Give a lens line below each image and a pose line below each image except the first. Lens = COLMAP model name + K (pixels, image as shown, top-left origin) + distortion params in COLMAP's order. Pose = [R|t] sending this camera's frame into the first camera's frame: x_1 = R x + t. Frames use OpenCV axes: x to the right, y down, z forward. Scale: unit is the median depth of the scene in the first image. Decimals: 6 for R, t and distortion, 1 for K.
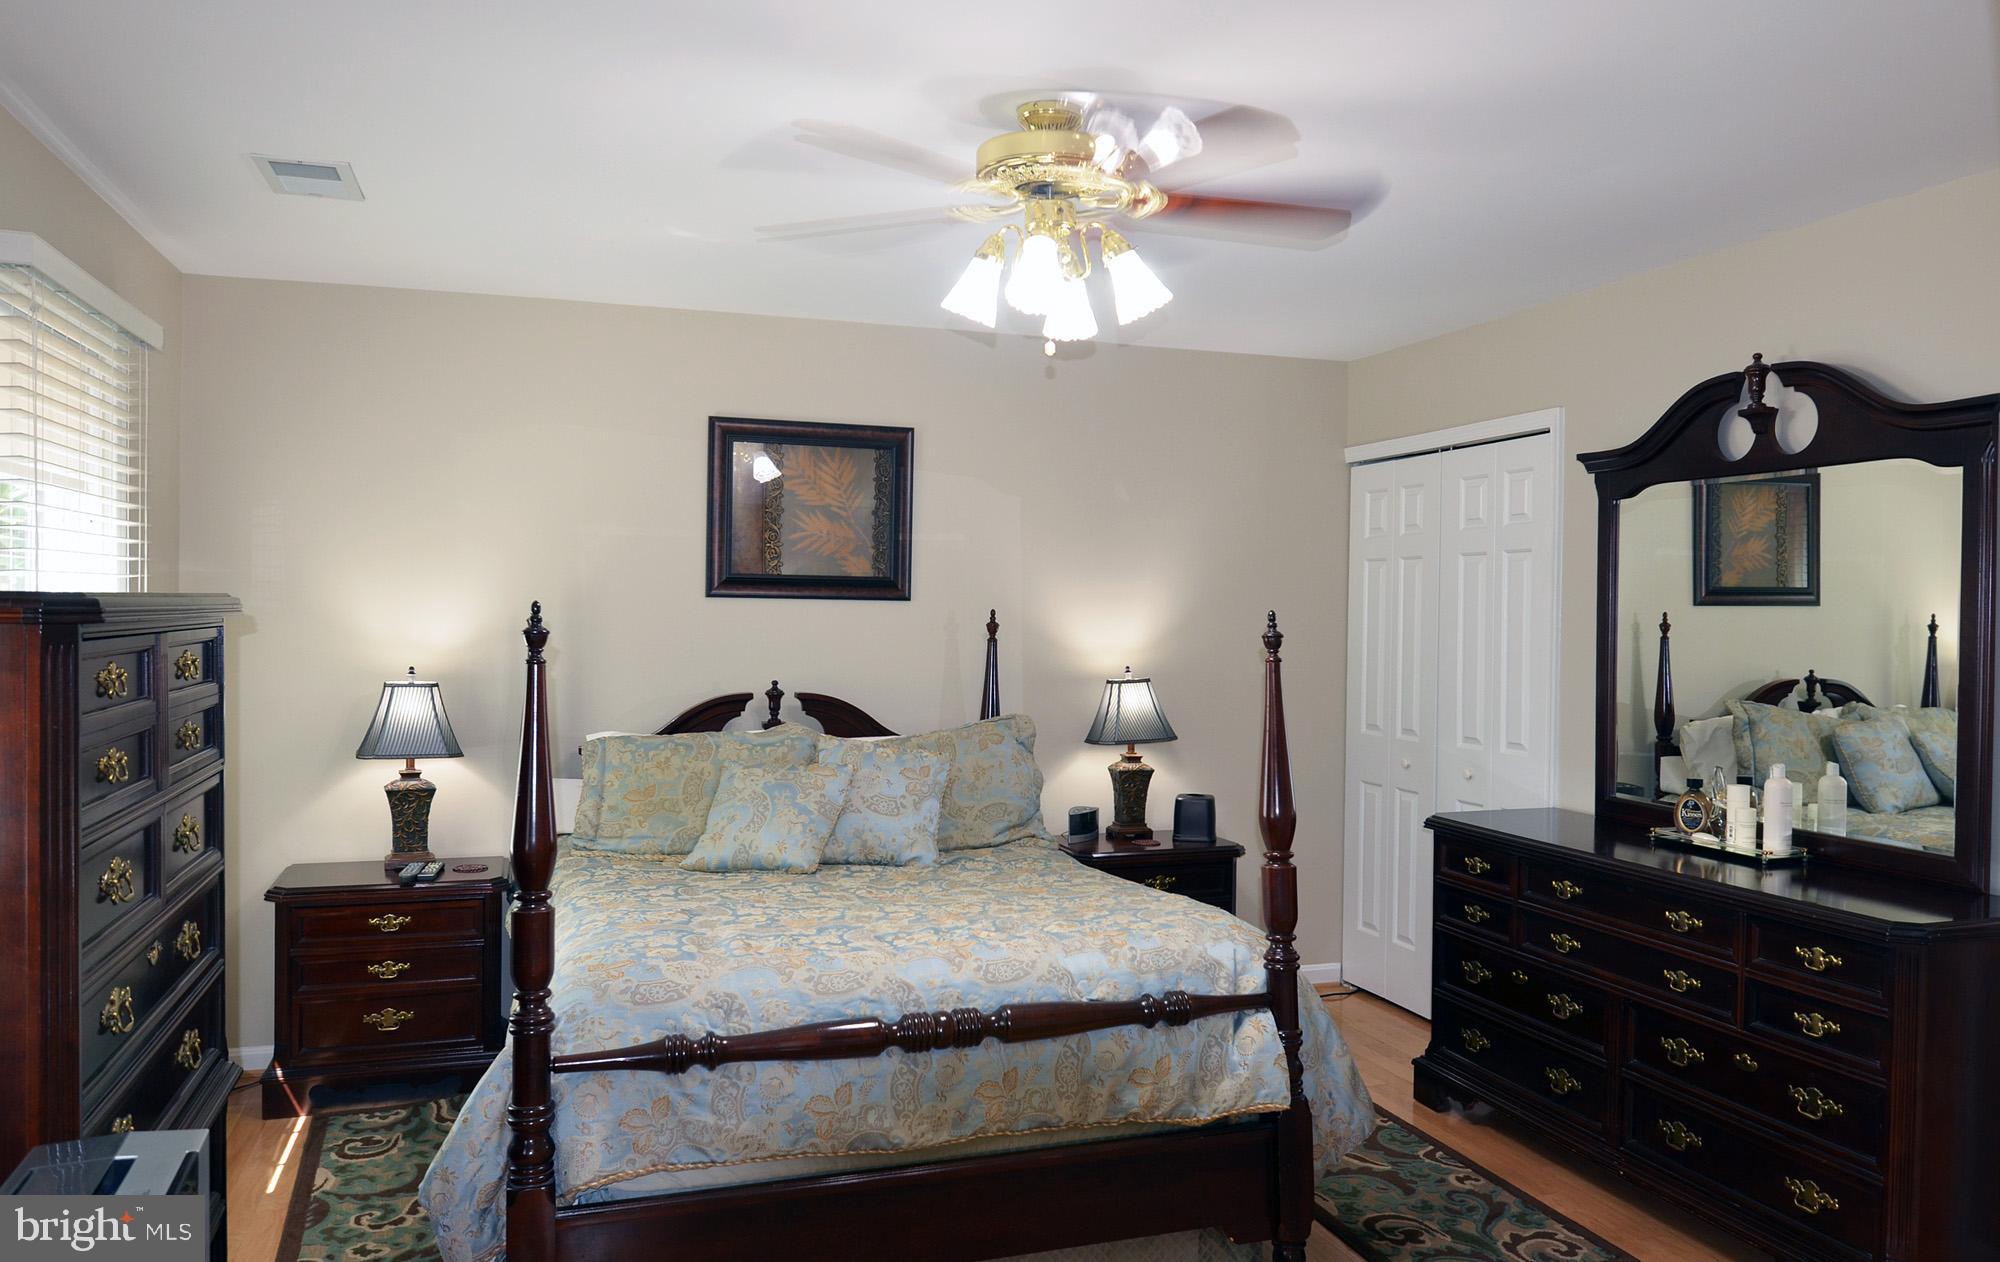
lens RADIAL K [[1417.6, 0, 1000.0], [0, 1417.6, 631.0], [0, 0, 1]] dist [0.001562, 0.000825]
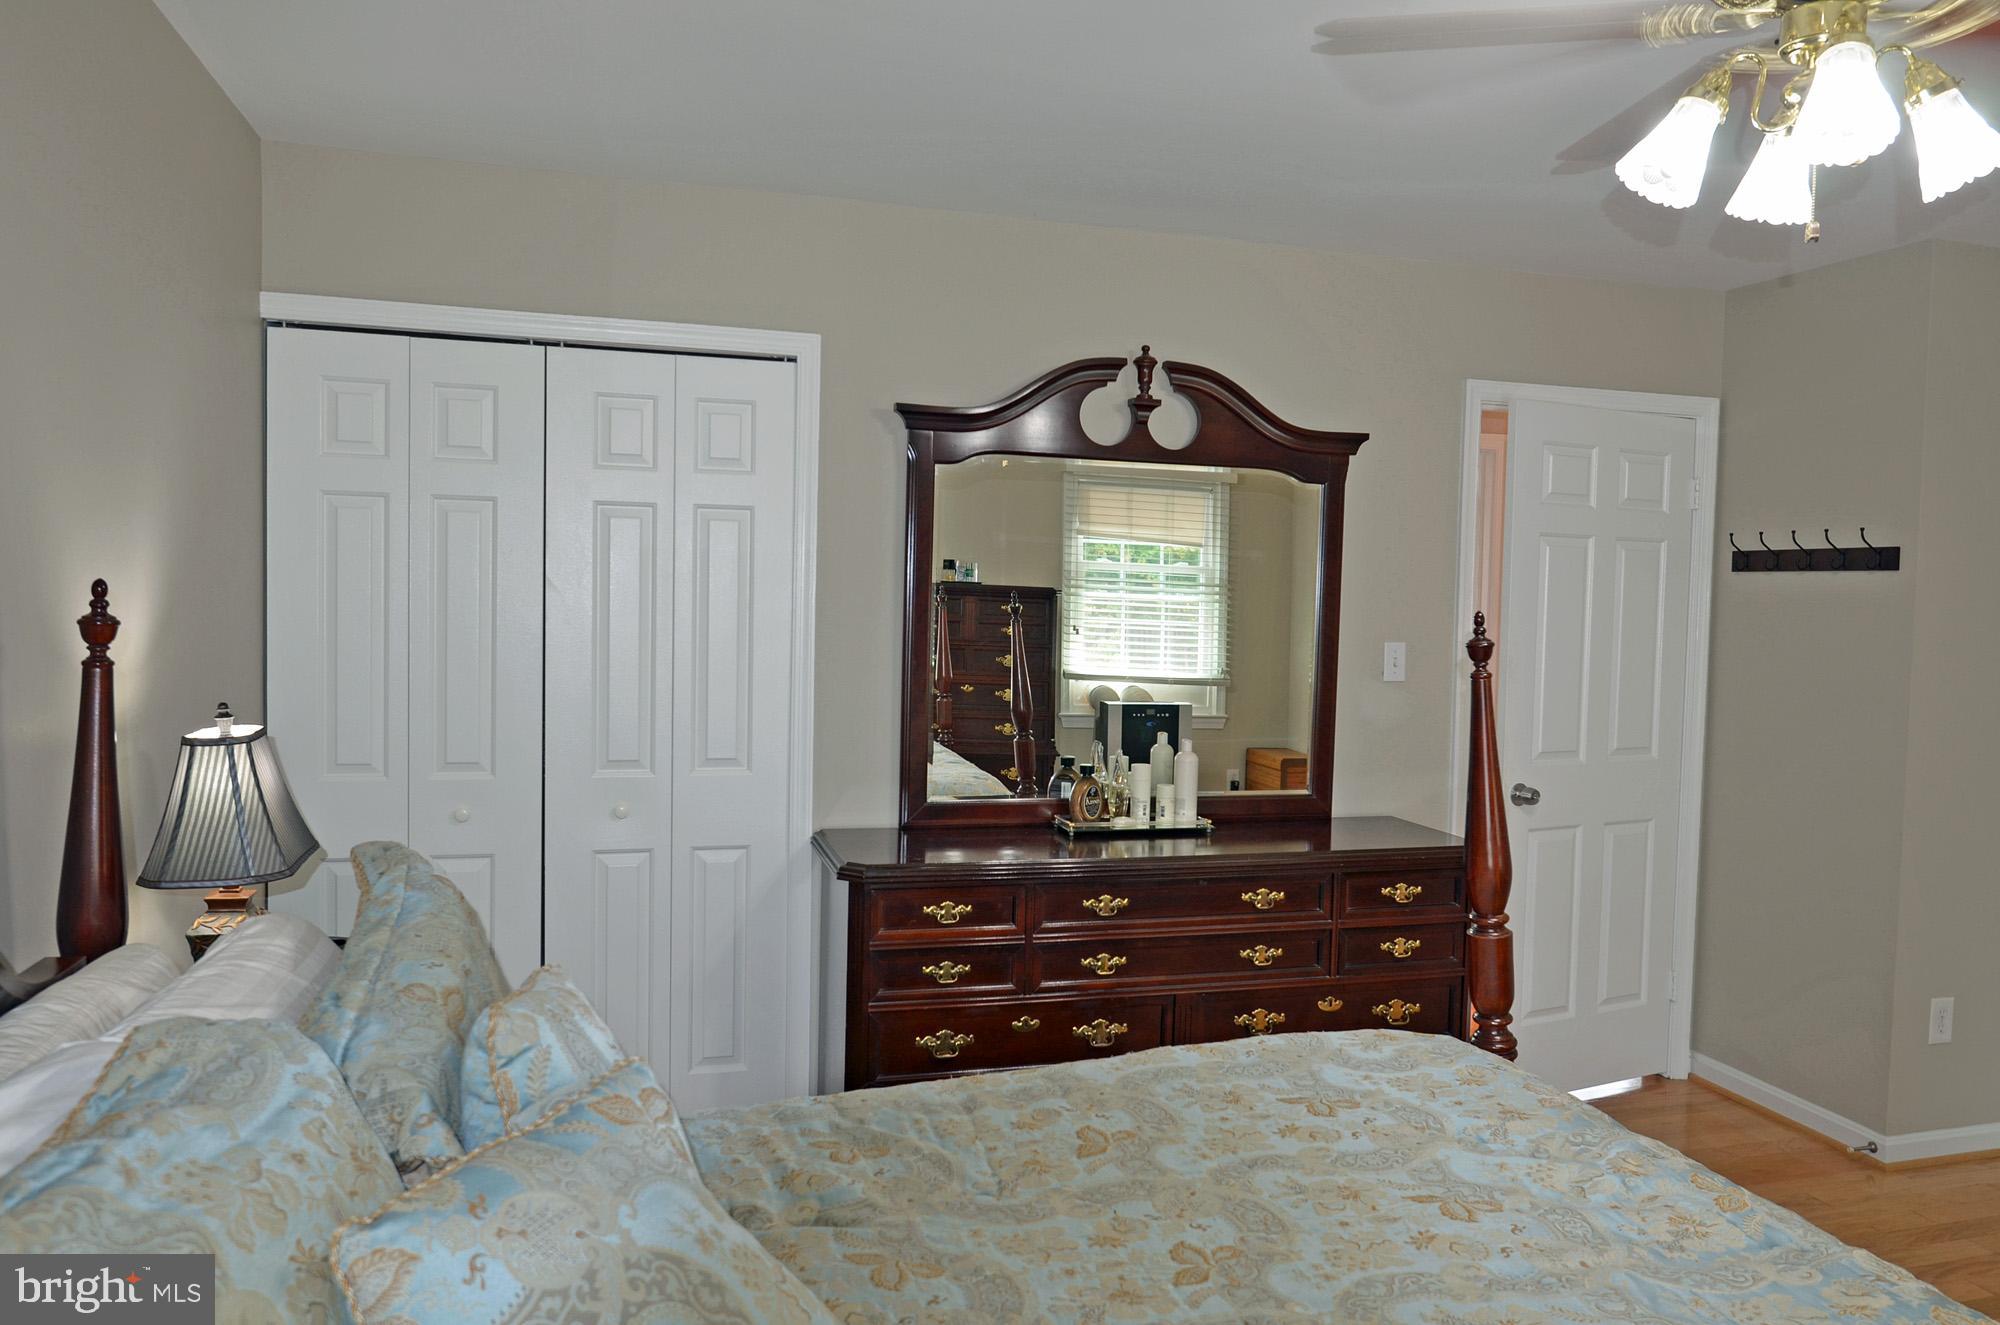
lens RADIAL K [[1415.7, 0, 1023.8], [0, 1415.7, 663.5], [0, 0, 1]] dist [0.001570, -0.026430]
pose [[0.036292, -0.059364, 0.997576, -0.512675], [-0.011141, 0.998148, 0.059804, -0.025659], [-0.999279, -0.013284, 0.035563, 1.059681]]
